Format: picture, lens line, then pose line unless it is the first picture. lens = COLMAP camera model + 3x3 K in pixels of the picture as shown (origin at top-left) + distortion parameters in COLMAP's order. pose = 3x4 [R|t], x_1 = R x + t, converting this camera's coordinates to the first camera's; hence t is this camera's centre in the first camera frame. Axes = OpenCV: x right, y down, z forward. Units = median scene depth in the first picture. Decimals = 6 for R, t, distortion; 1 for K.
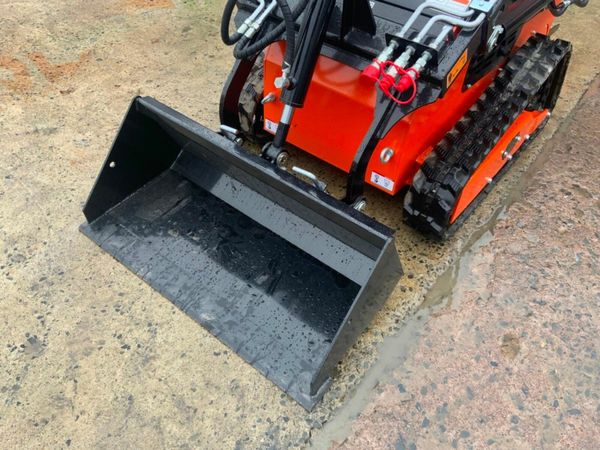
lens RADIAL K [[493.2, 0, 299.2], [0, 493.2, 228.1], [0, 0, 1]] dist [0.050299, -0.094027]
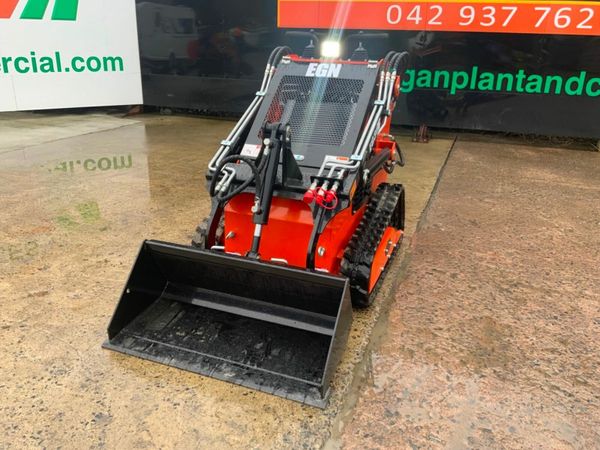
lens RADIAL K [[493.2, 0, 297.6], [0, 493.2, 229.1], [0, 0, 1]] dist [0.050299, -0.094027]
pose [[0.949175, -0.121477, 0.290363, -0.333153], [0.227061, 0.903134, -0.364407, 0.335488], [-0.217970, 0.411816, 0.884815, -0.377173]]
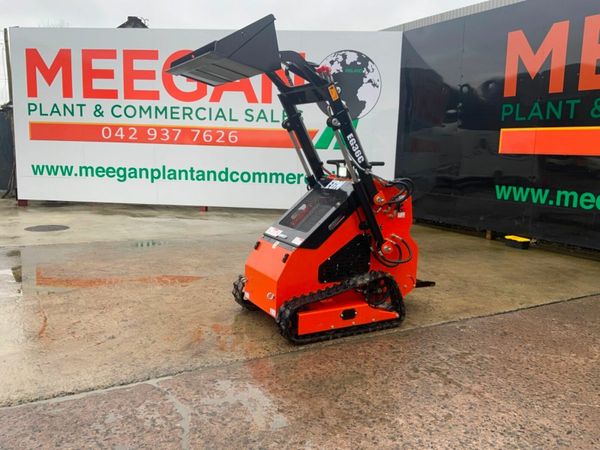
lens RADIAL K [[493.2, 0, 291.4], [0, 493.2, 220.2], [0, 0, 1]] dist [0.050299, -0.094027]
pose [[0.919613, 0.040427, -0.390740, 1.241147], [-0.269792, 0.787988, -0.553432, 0.881442], [0.285525, 0.614362, 0.735551, -0.999391]]
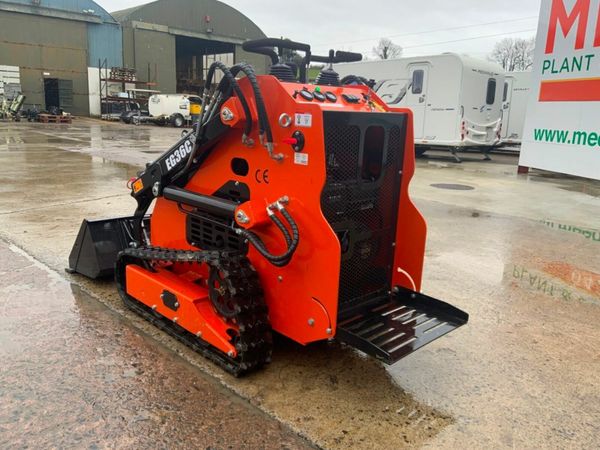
lens RADIAL K [[493.2, 0, 304.4], [0, 493.2, 222.6], [0, 0, 1]] dist [0.050299, -0.094027]
pose [[-0.098844, 0.175378, -0.979527, 1.972760], [-0.734516, 0.651238, 0.190720, -0.976433], [0.671354, 0.738330, 0.064447, 1.237710]]
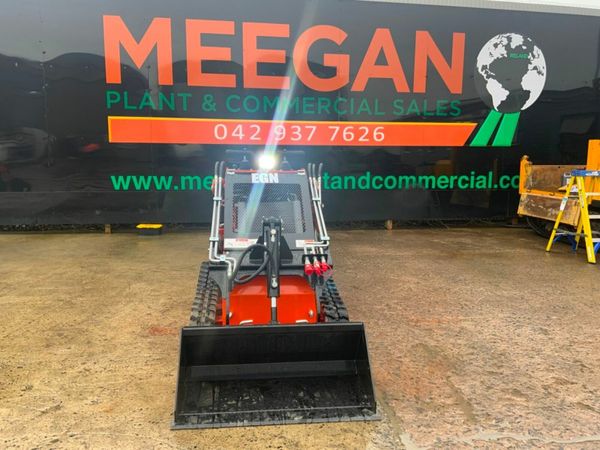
lens RADIAL K [[493.2, 0, 298.2], [0, 493.2, 220.0], [0, 0, 1]] dist [0.050299, -0.094027]
pose [[0.704793, -0.124848, 0.698341, -1.184919], [0.513403, 0.769106, -0.380648, 0.283645], [-0.489575, 0.626808, 0.606158, -0.390750]]
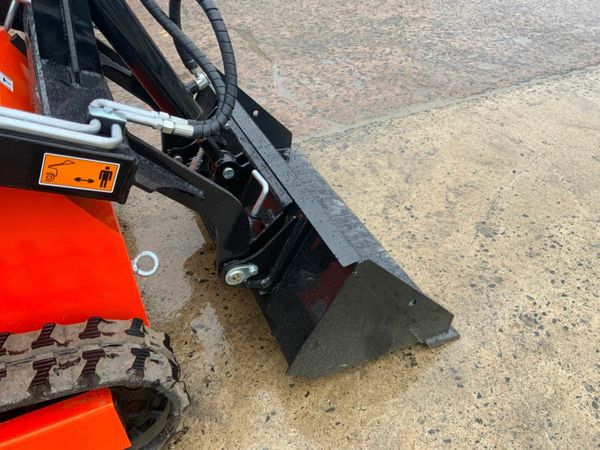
lens RADIAL K [[493.2, 0, 288.9], [0, 493.2, 221.8], [0, 0, 1]] dist [0.050299, -0.094027]
pose [[-0.889427, -0.326811, 0.319552, -0.438487], [0.293959, 0.126365, 0.947428, -0.883315], [-0.350010, 0.936604, -0.016323, 1.037785]]
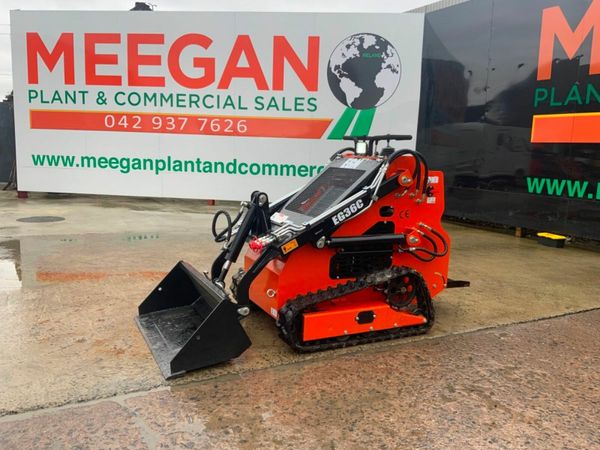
lens RADIAL K [[493.2, 0, 292.4], [0, 493.2, 221.3], [0, 0, 1]] dist [0.050299, -0.094027]
pose [[0.908814, 0.050893, -0.414086, 1.104163], [-0.292533, 0.785396, -0.545507, 0.696853], [0.297458, 0.616898, 0.728667, -0.630002]]
